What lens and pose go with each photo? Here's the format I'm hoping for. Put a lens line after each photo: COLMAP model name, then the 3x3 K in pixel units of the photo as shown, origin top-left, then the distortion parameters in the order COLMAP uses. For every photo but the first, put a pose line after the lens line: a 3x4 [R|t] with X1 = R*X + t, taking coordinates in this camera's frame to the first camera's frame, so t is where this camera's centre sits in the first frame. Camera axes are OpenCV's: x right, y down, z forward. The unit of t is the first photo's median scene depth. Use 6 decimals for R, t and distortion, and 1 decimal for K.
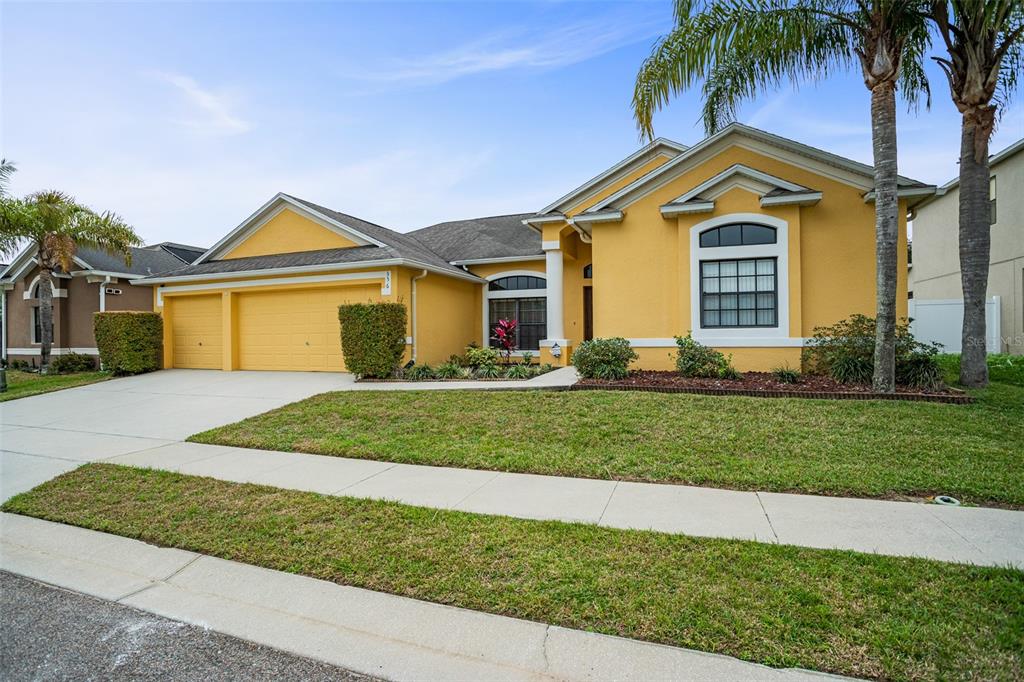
lens RADIAL K [[505.7, 0, 512.0], [0, 505.7, 341.0], [0, 0, 1]] dist [-0.072058, 0.029023]
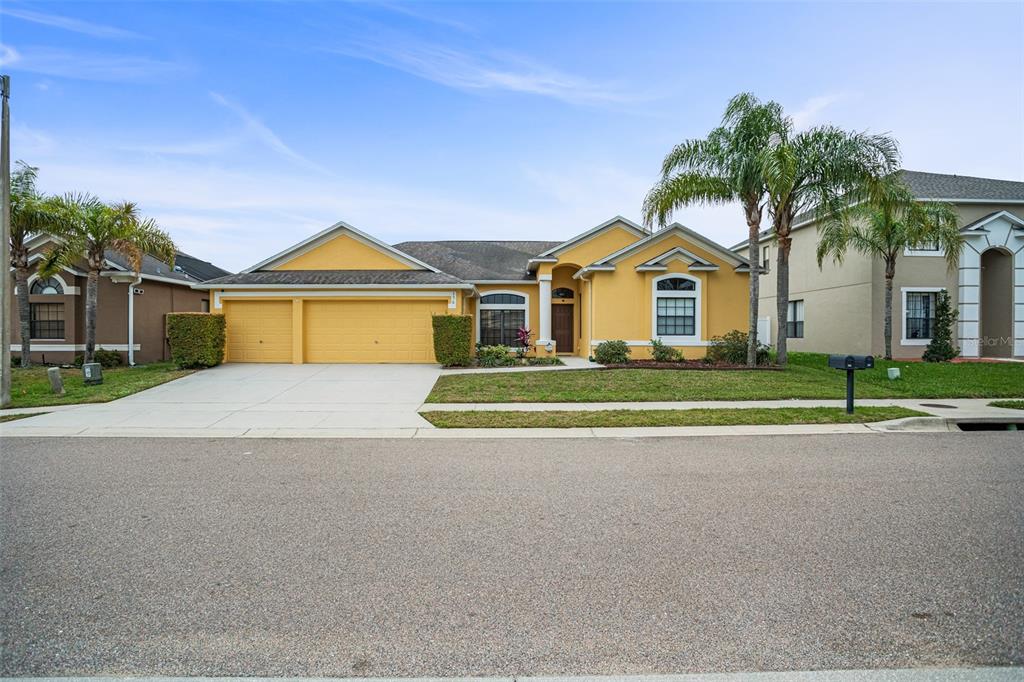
lens RADIAL K [[505.7, 0, 512.0], [0, 505.7, 341.0], [0, 0, 1]] dist [-0.072058, 0.029023]
pose [[0.931913, 0.006754, 0.362618, -0.768383], [-0.008268, 0.999962, 0.002624, -0.005647], [-0.362587, -0.005444, 0.931934, -0.496605]]
